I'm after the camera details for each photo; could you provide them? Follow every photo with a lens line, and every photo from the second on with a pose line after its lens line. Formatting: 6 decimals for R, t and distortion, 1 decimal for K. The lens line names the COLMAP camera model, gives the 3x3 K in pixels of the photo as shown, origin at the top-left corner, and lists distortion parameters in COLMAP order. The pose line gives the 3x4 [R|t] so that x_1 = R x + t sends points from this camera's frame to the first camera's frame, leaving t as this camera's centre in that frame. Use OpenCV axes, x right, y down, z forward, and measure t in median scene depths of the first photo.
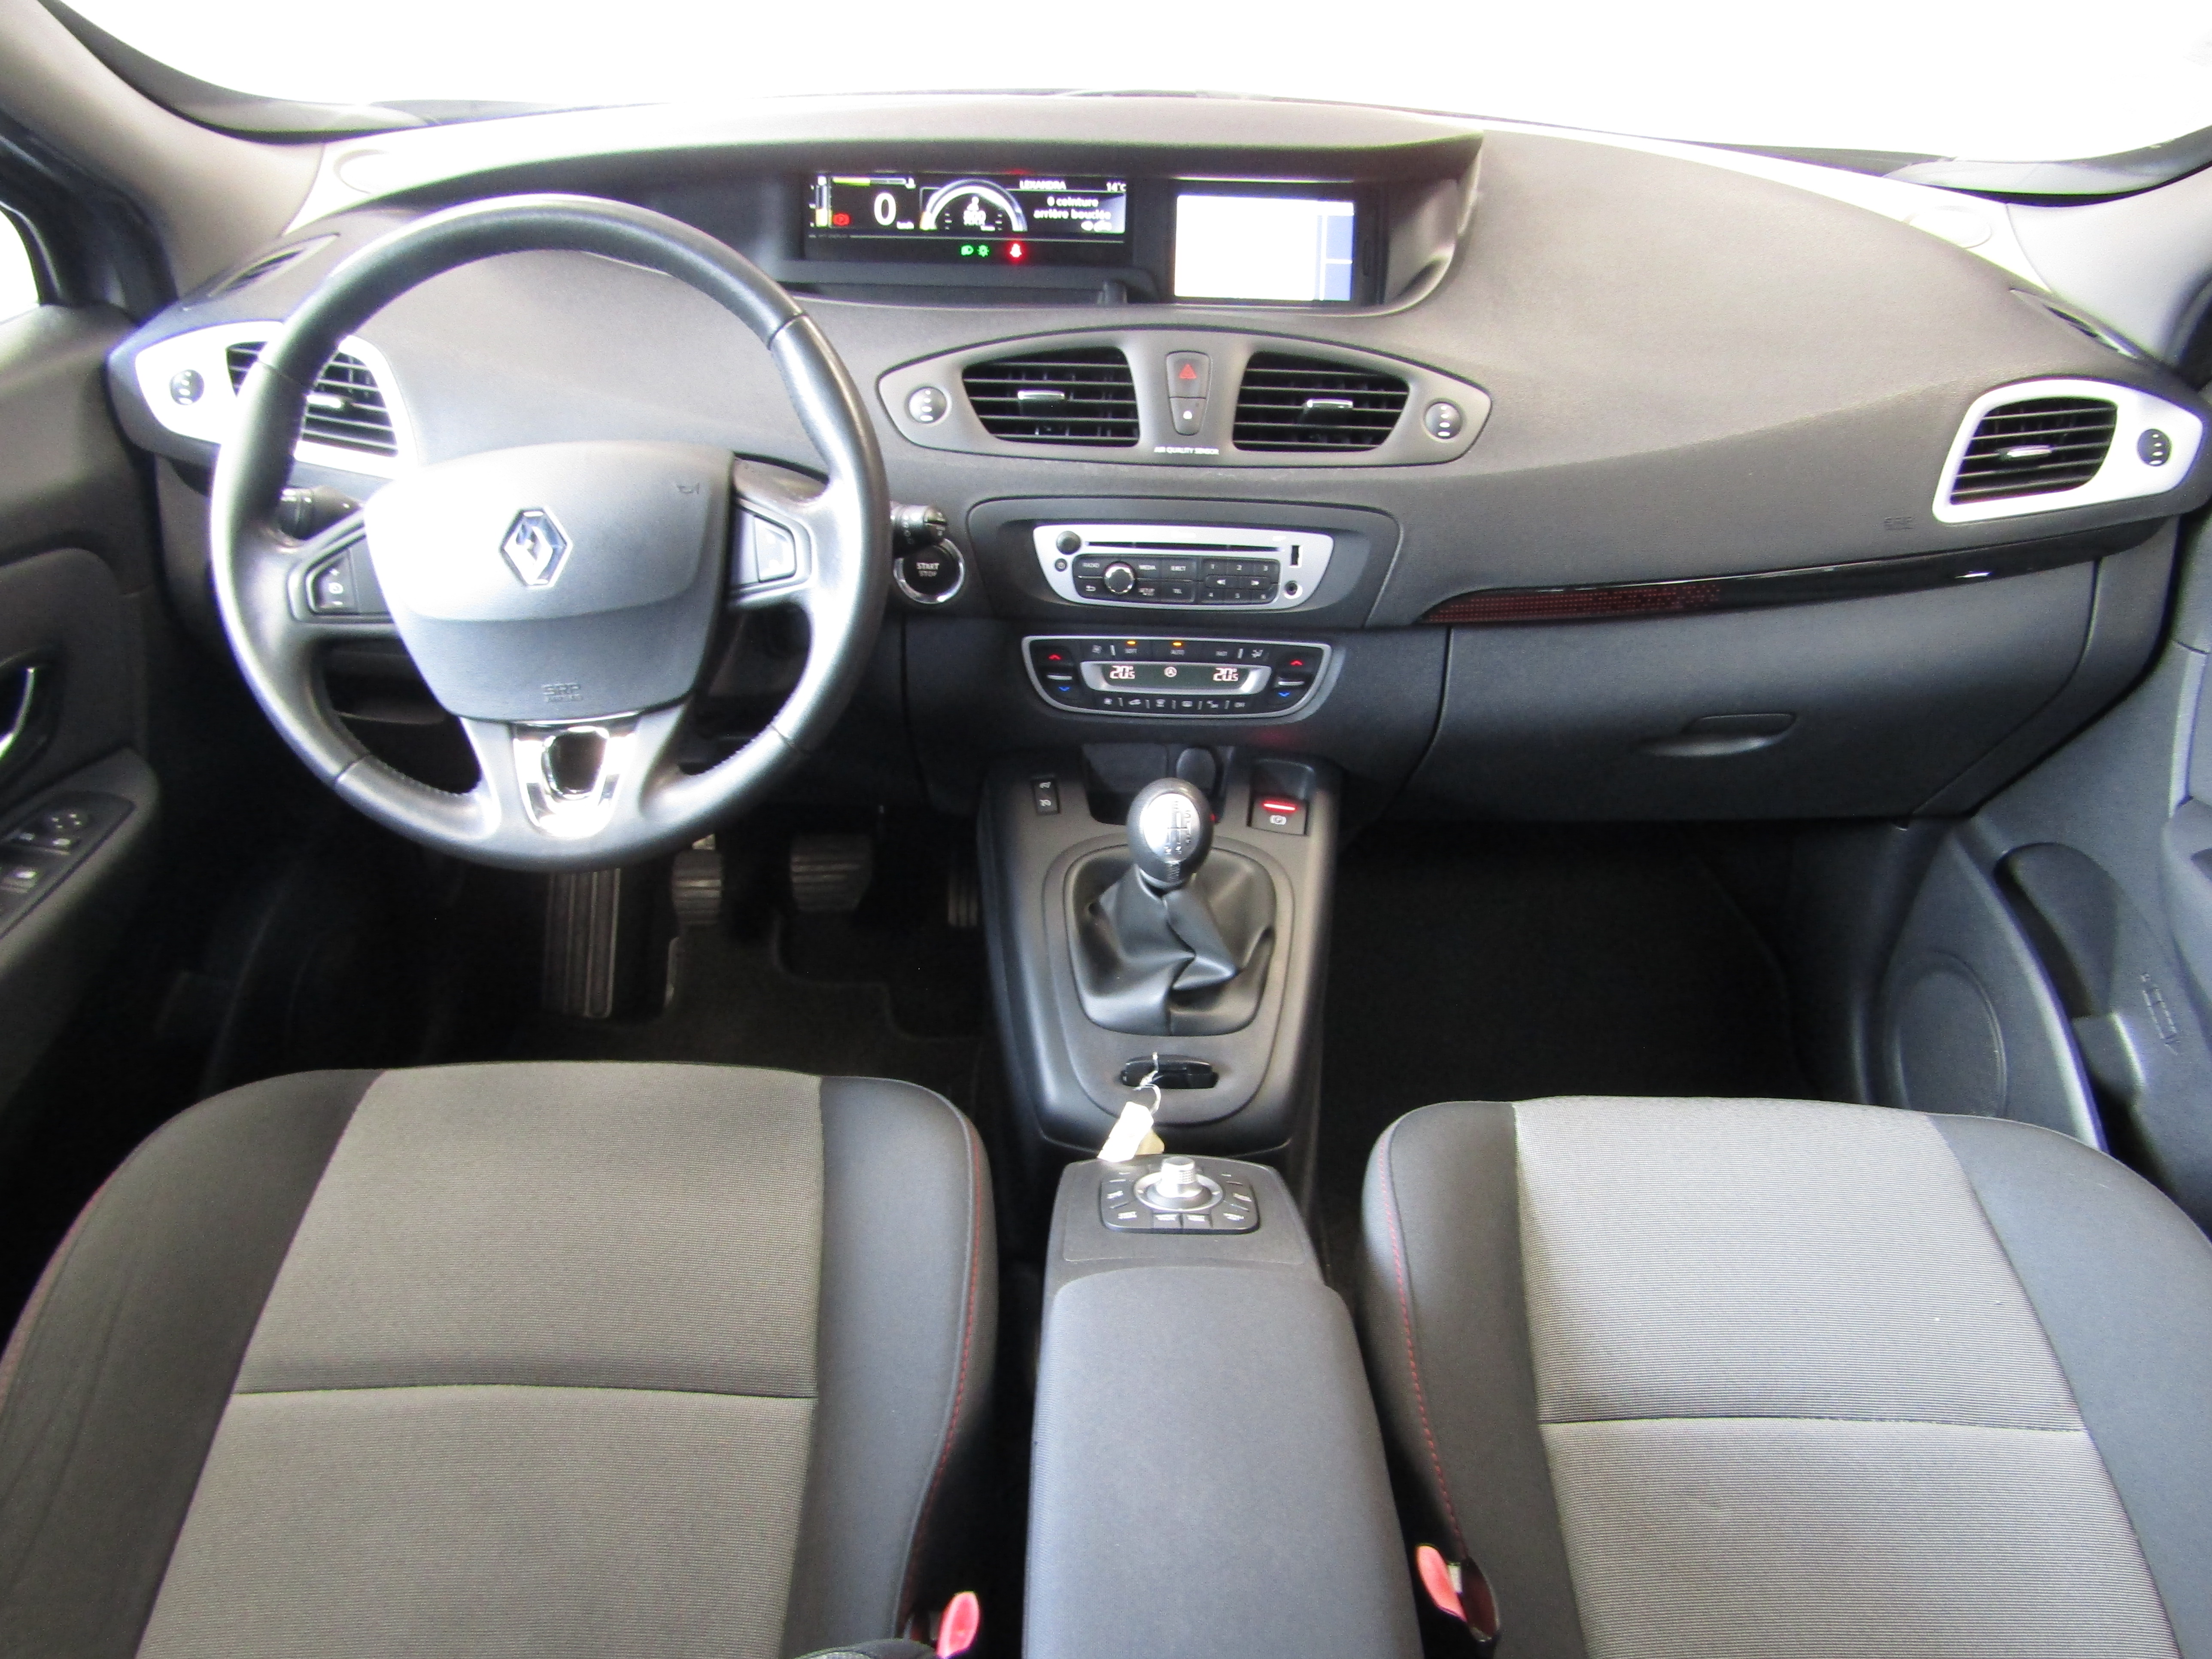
lens RADIAL K [[1550.6, 0, 1100.6], [0, 1550.6, 966.2], [0, 0, 1]] dist [-0.031167, 0.000168]
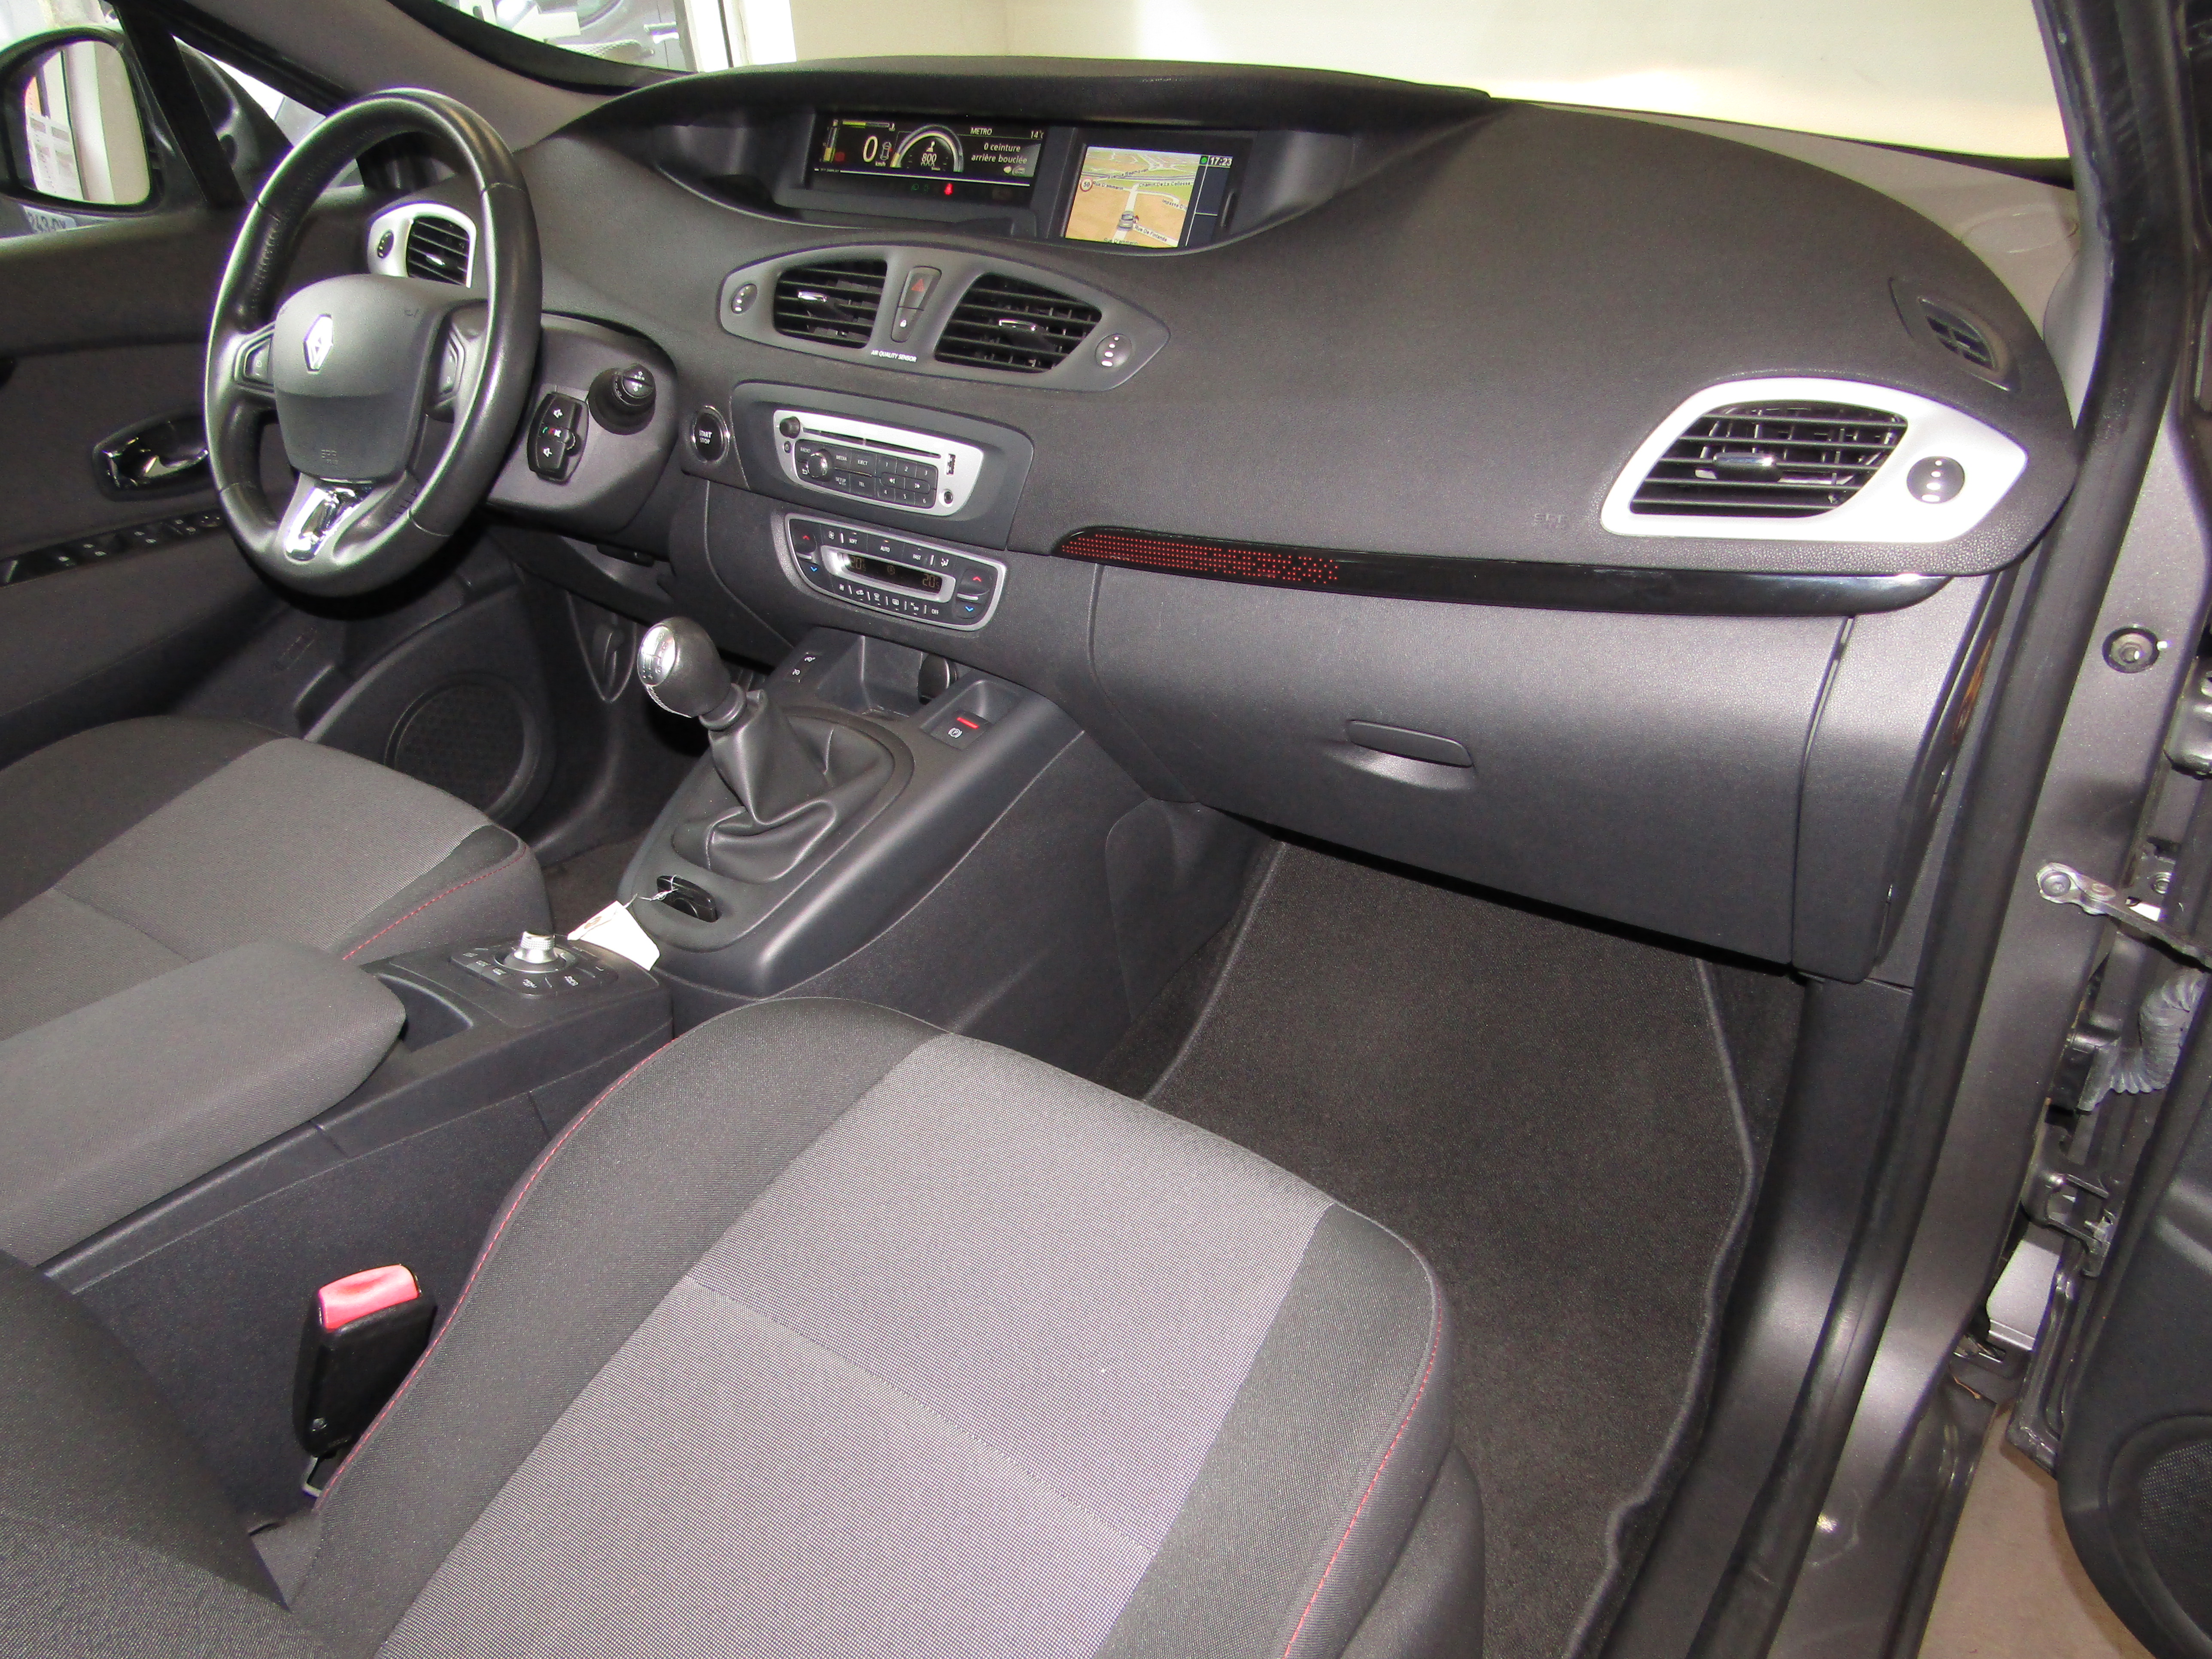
lens RADIAL K [[1550.6, 0, 1100.6], [0, 1550.6, 966.2], [0, 0, 1]] dist [-0.031167, 0.000168]
pose [[0.820057, 0.290067, -0.493323, 0.797520], [-0.315211, 0.948424, 0.033681, -0.013802], [0.477649, 0.127880, 0.869194, 0.189569]]
